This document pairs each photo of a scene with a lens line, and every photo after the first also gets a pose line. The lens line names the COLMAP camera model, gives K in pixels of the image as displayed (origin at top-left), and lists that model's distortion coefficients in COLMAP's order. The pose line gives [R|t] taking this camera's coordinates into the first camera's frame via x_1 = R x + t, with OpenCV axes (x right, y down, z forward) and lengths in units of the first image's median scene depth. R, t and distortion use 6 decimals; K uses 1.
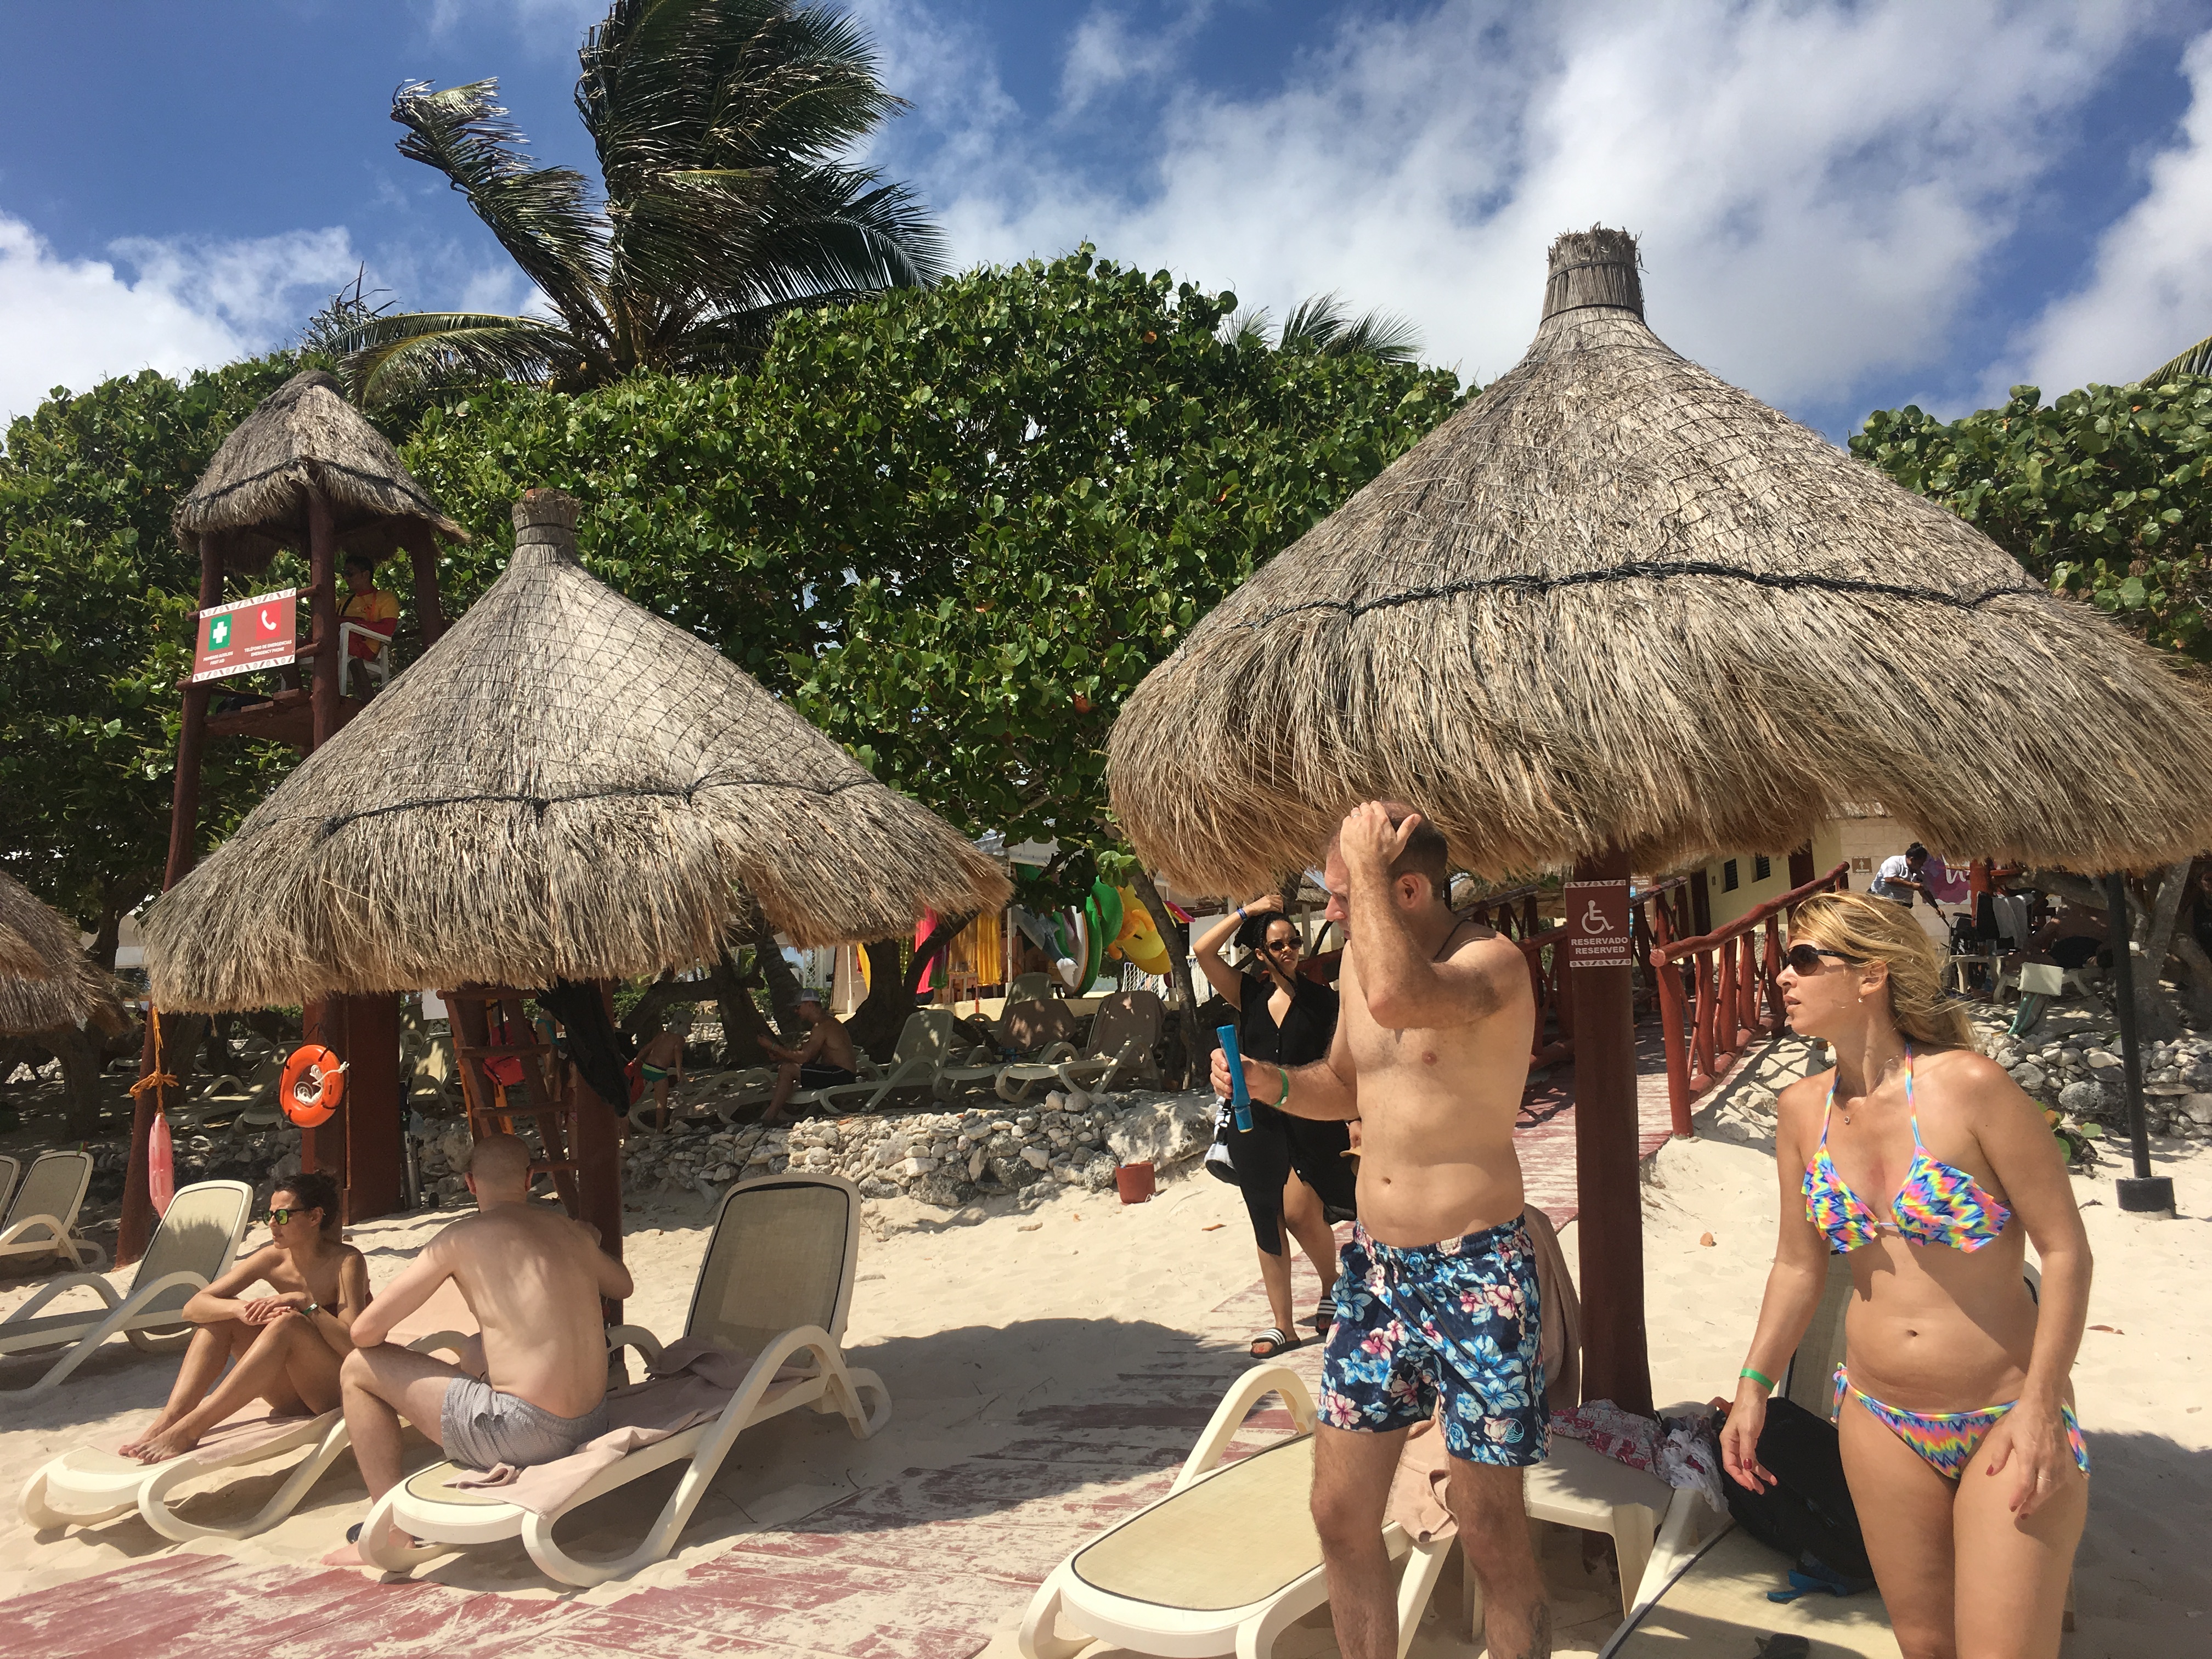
lens RADIAL K [[1865.5, 0, 1096.3], [0, 1865.5, 809.5], [0, 0, 1]] dist [0.071507, -0.088577]
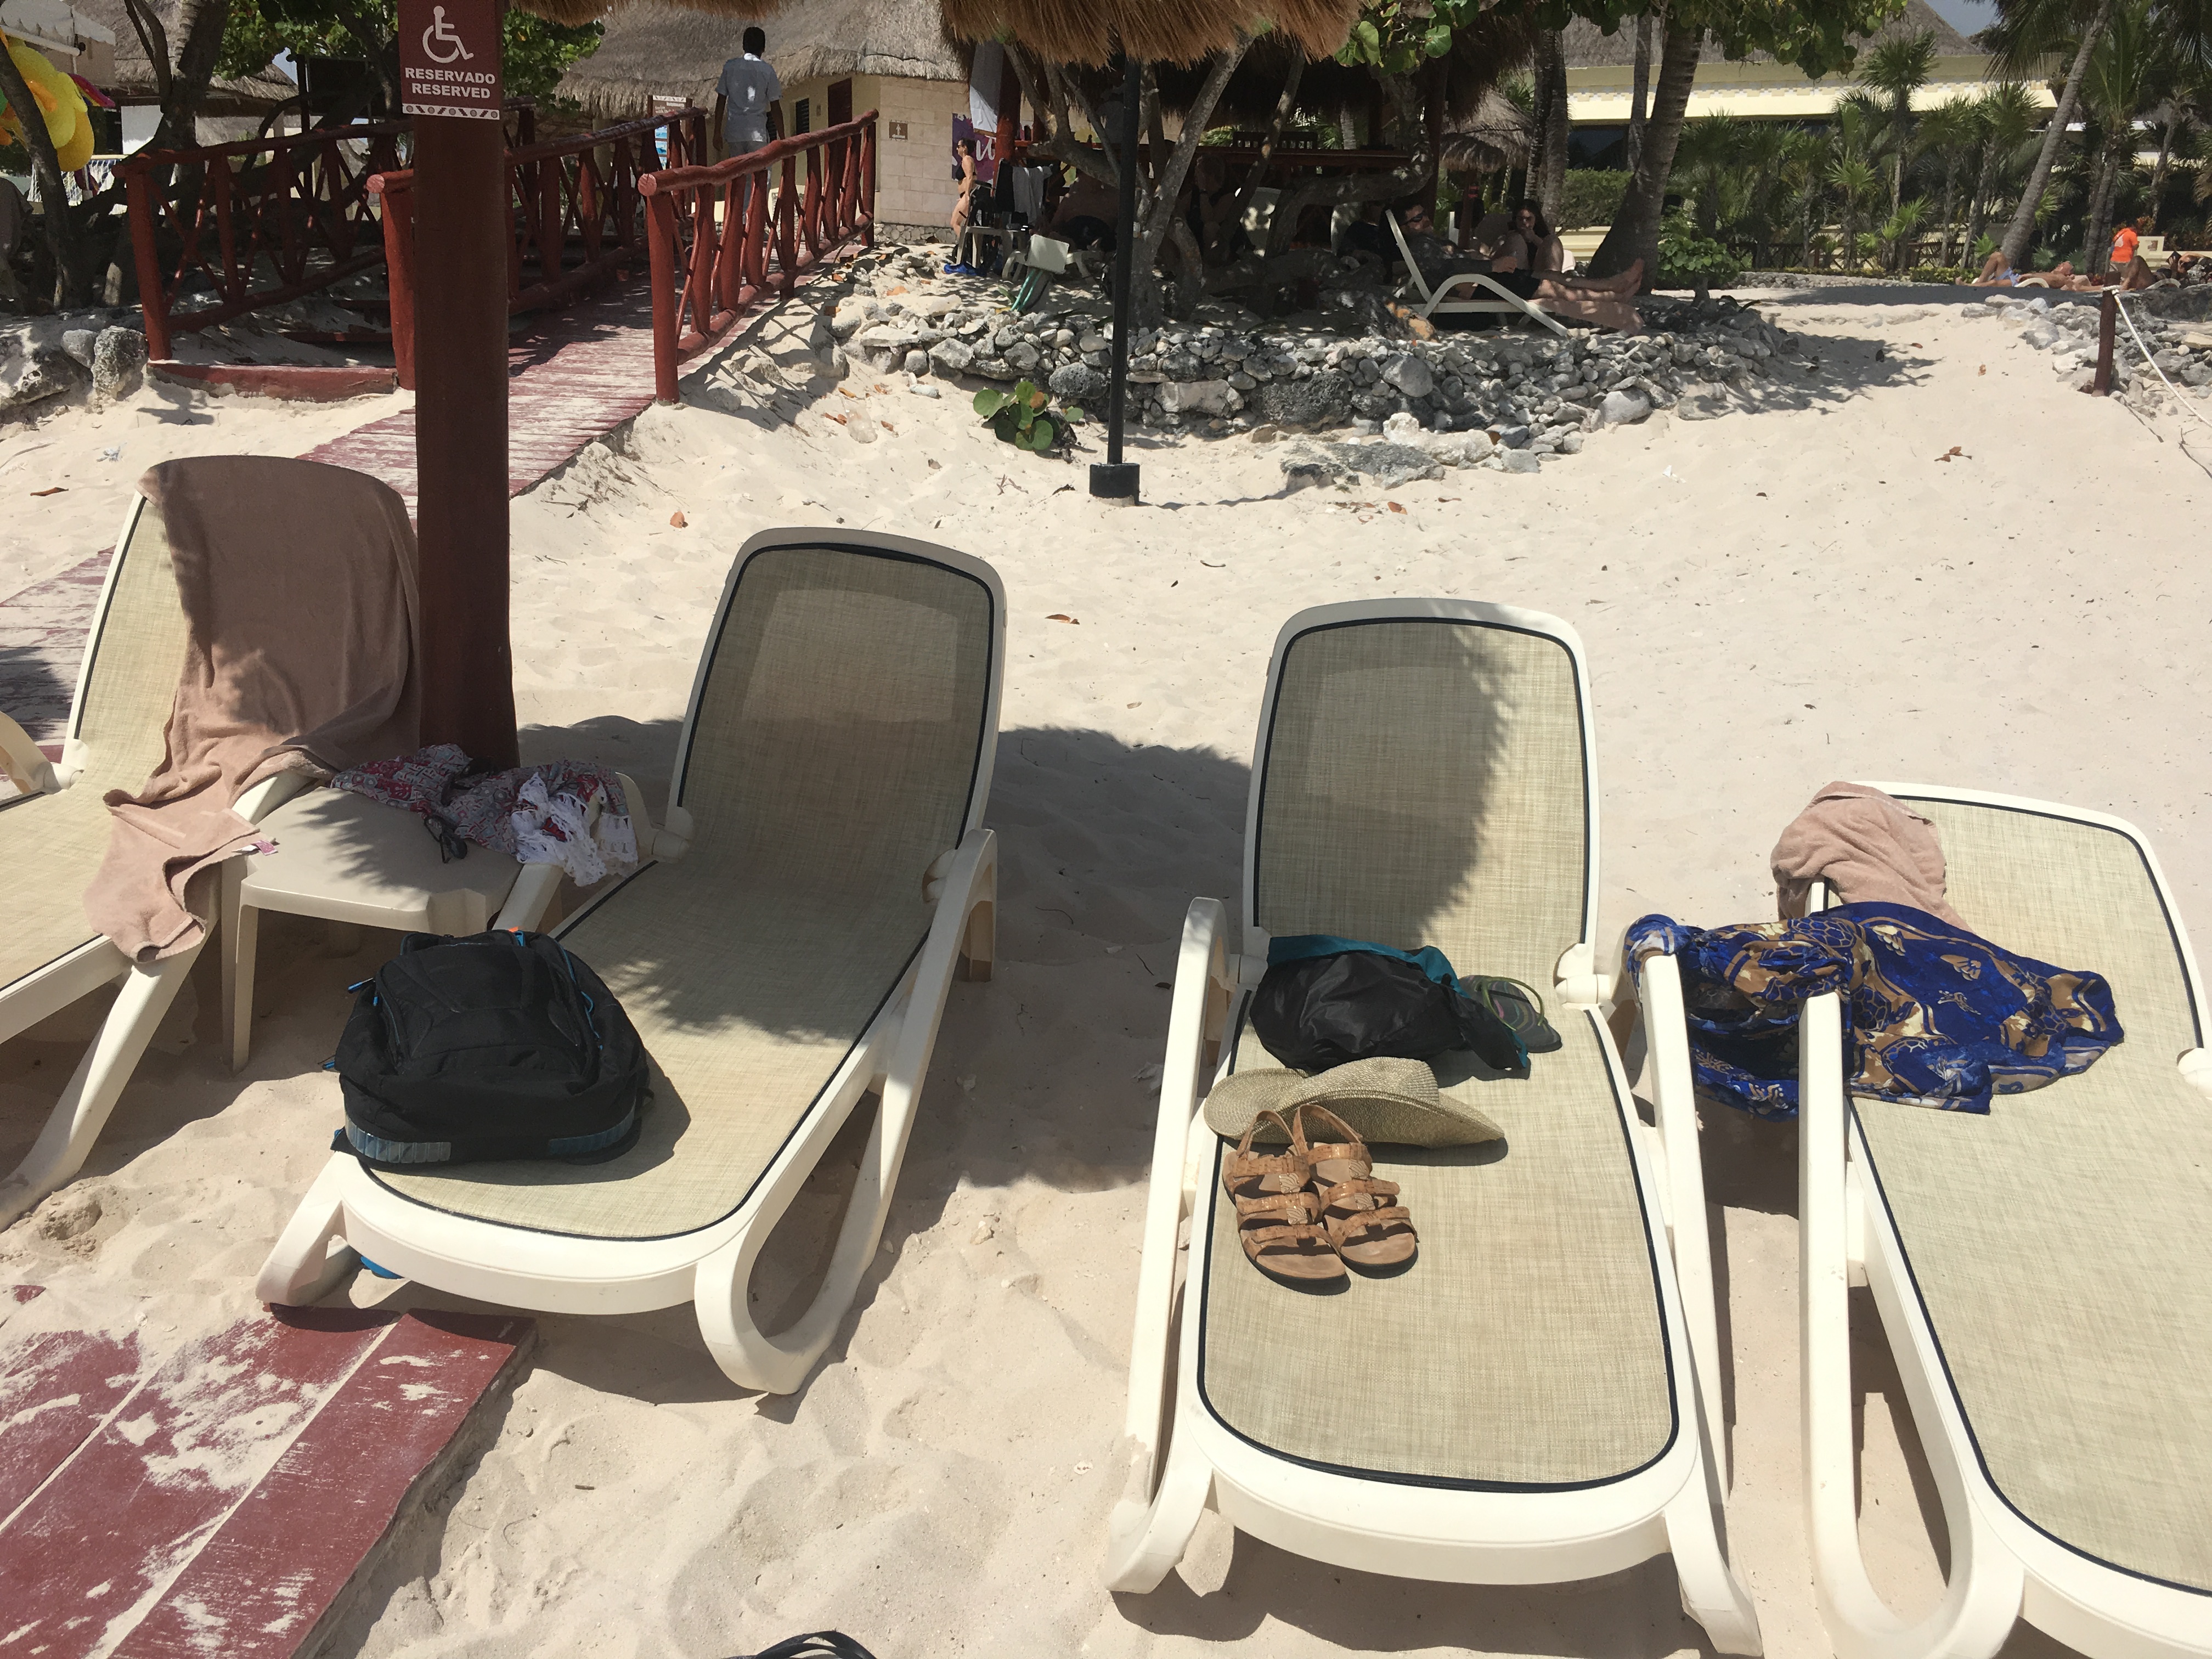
lens RADIAL K [[1865.5, 0, 1092.4], [0, 1865.5, 835.4], [0, 0, 1]] dist [0.071507, -0.088577]
pose [[0.881866, -0.061408, 0.467485, 0.061856], [-0.124489, 0.925976, 0.356471, 0.022924], [-0.454770, -0.372556, 0.808942, 0.118641]]
